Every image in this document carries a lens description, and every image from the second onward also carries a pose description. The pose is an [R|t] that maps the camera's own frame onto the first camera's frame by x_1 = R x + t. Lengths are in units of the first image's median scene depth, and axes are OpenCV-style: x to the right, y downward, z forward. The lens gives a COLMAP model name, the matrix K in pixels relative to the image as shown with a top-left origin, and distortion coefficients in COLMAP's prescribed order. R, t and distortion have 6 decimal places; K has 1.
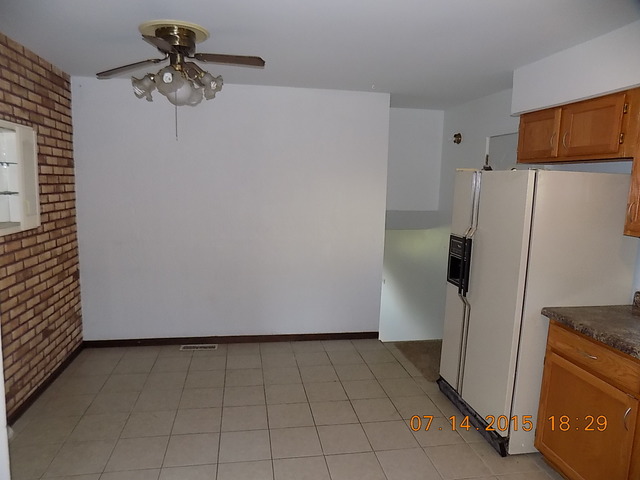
lens RADIAL K [[429.5, 0, 319.3], [0, 429.5, 240.7], [0, 0, 1]] dist [-0.010671, -0.001702]
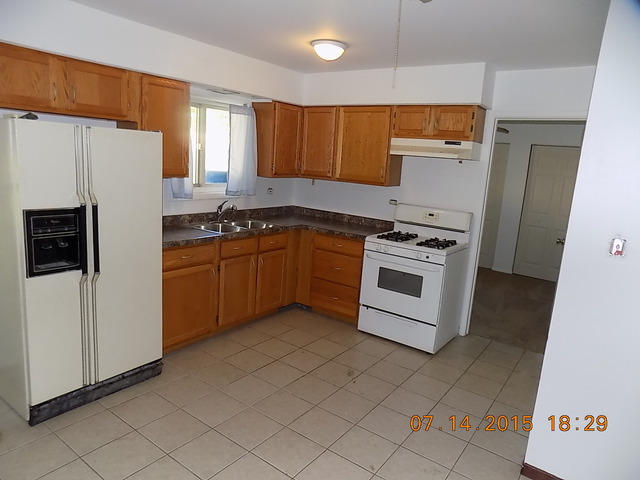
lens RADIAL K [[429.5, 0, 320.2], [0, 429.5, 238.7], [0, 0, 1]] dist [-0.010671, -0.001702]
pose [[-0.687933, -0.211157, 0.694378, -0.698800], [0.010489, 0.953749, 0.300422, -0.235849], [-0.725699, 0.213954, -0.653900, 1.497403]]
